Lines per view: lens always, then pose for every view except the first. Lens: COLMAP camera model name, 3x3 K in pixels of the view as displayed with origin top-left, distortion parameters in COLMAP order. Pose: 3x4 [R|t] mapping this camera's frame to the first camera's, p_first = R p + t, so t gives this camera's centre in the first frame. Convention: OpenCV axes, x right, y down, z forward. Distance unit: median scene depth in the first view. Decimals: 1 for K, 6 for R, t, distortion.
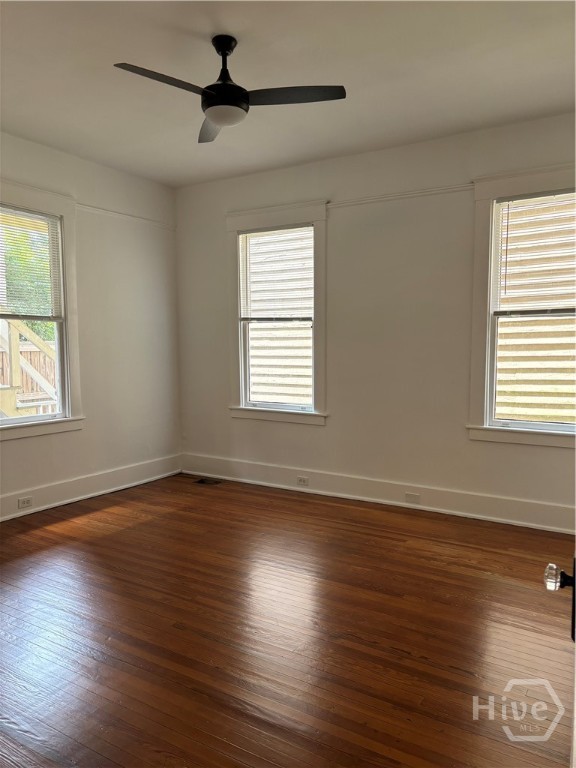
lens RADIAL K [[583.6, 0, 284.8], [0, 583.6, 384.3], [0, 0, 1]] dist [0.011496, 0.000709]
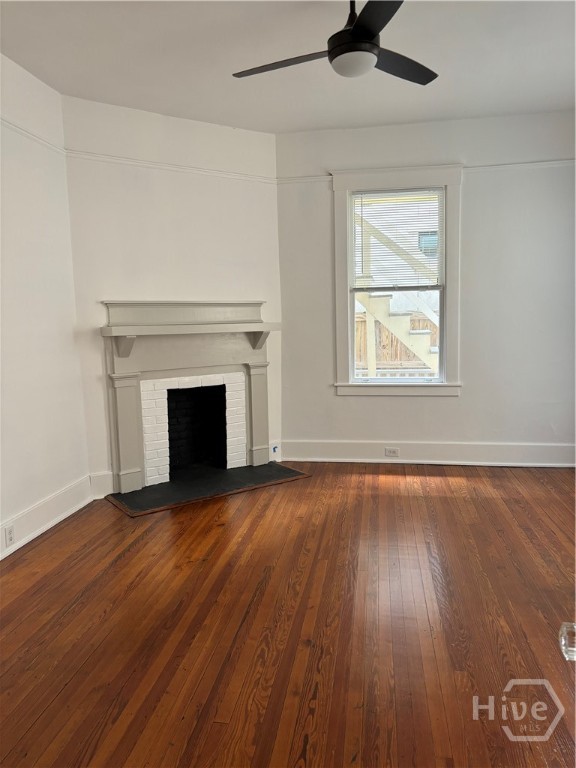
lens RADIAL K [[583.6, 0, 284.8], [0, 583.6, 384.3], [0, 0, 1]] dist [0.011496, 0.000709]
pose [[0.406718, 0.107626, -0.907192, 0.482452], [-0.044549, 0.994191, 0.097975, -0.031586], [0.912467, 0.000567, 0.409150, 0.336911]]
